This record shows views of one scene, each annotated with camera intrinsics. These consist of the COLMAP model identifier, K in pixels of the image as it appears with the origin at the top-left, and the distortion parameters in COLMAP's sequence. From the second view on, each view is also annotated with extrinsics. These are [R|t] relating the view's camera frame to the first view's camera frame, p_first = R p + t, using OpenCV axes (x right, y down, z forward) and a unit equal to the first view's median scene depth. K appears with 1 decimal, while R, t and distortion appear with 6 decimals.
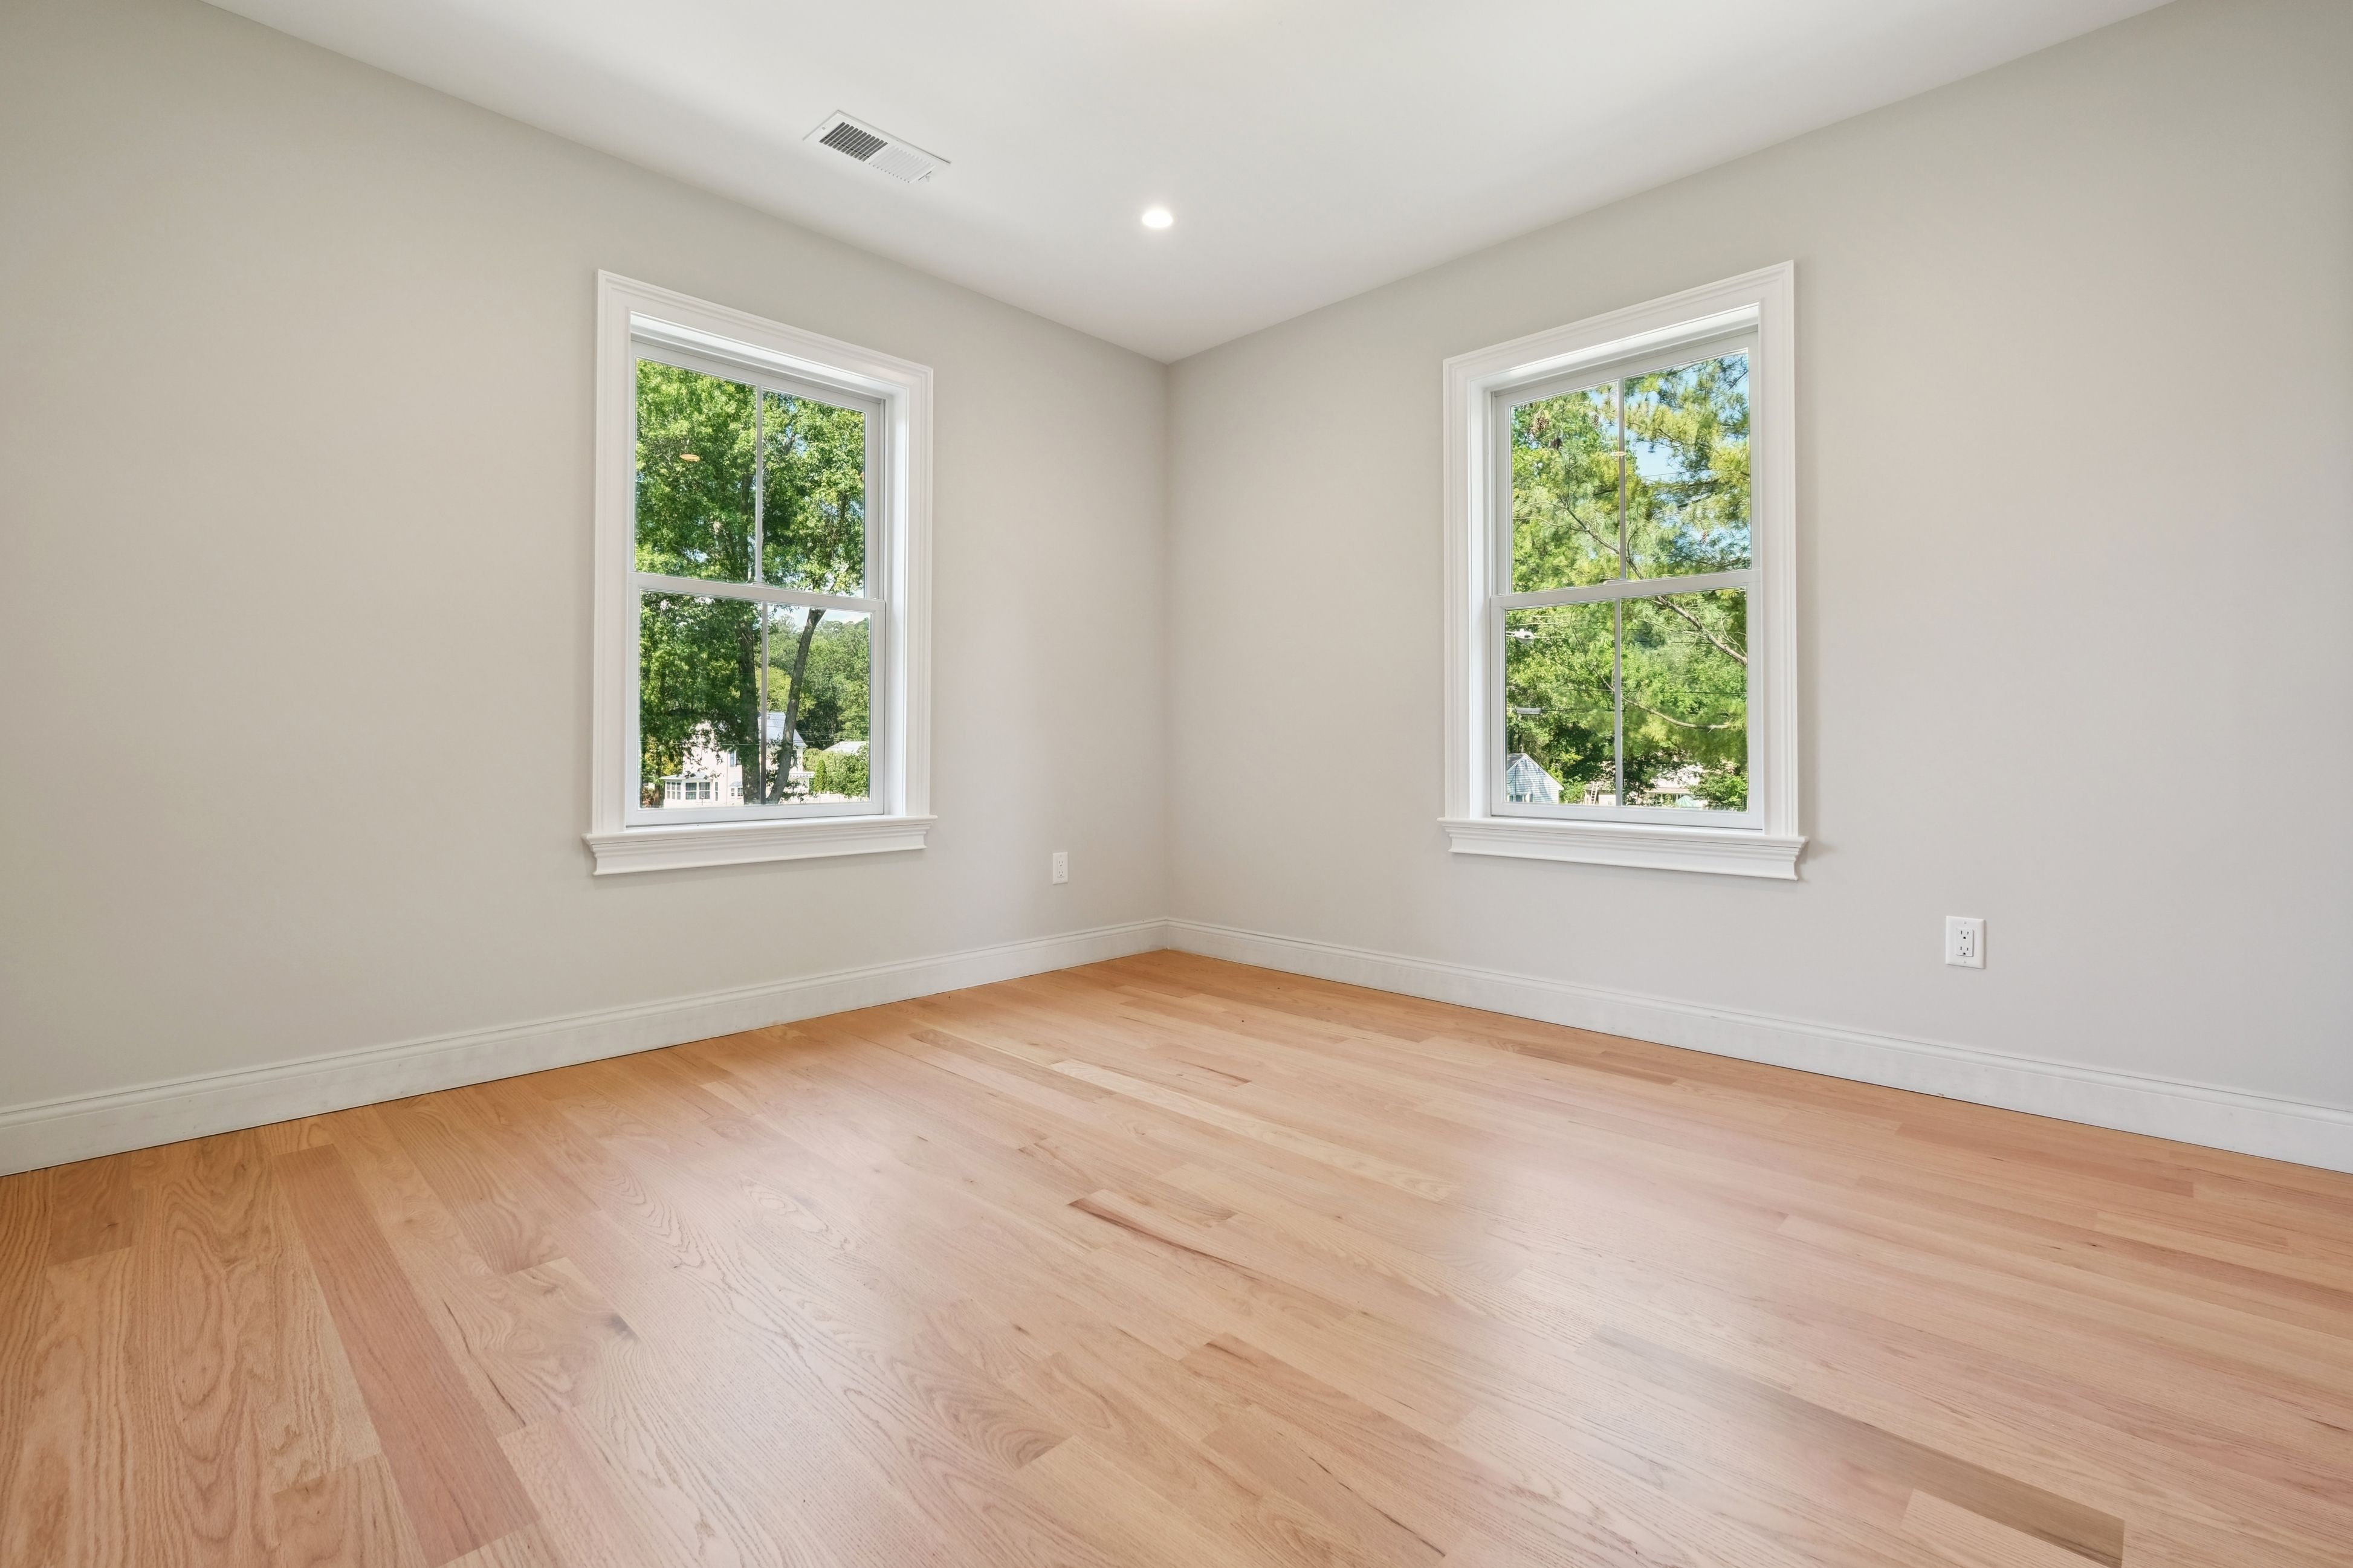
lens RADIAL K [[1045.7, 0, 1186.5], [0, 1045.7, 765.9], [0, 0, 1]] dist [0.001626, 0.000471]
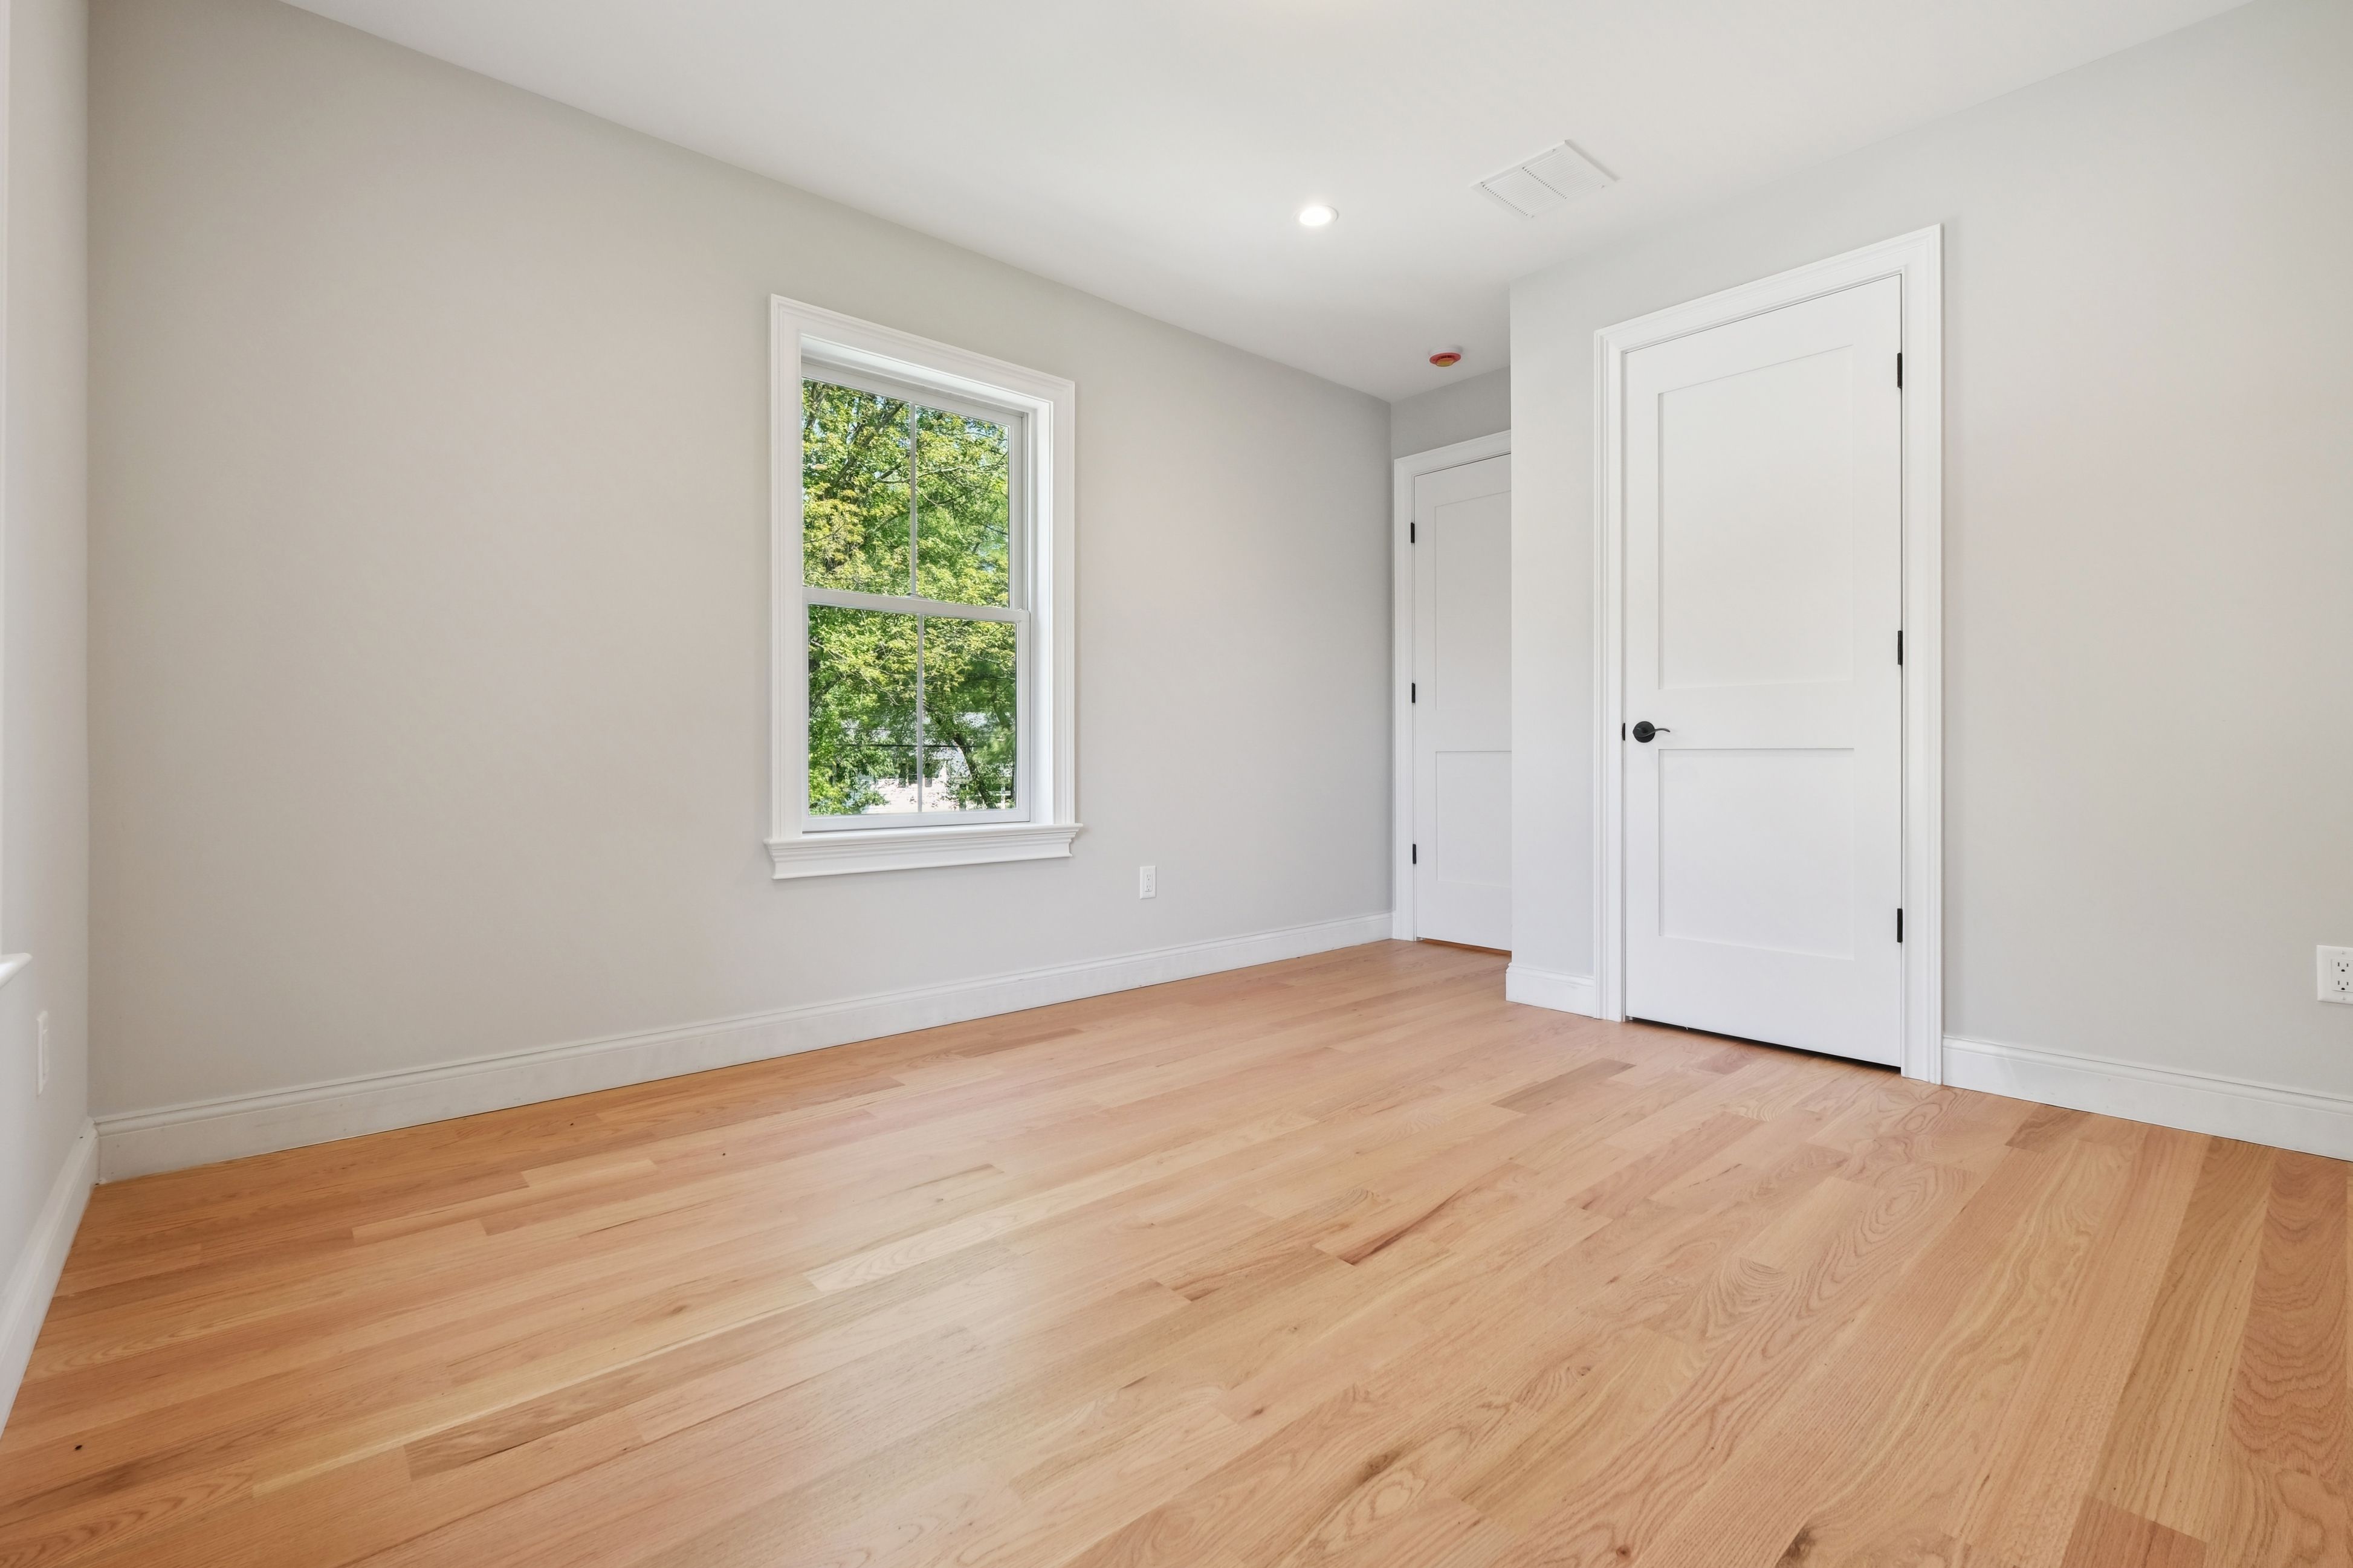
lens RADIAL K [[1045.7, 0, 1186.5], [0, 1045.7, 765.9], [0, 0, 1]] dist [0.001626, 0.000471]
pose [[0.066271, -0.008582, 0.997765, -0.853898], [0.016449, 0.999837, 0.007508, -0.016144], [-0.997666, 0.015915, 0.066402, 0.904050]]
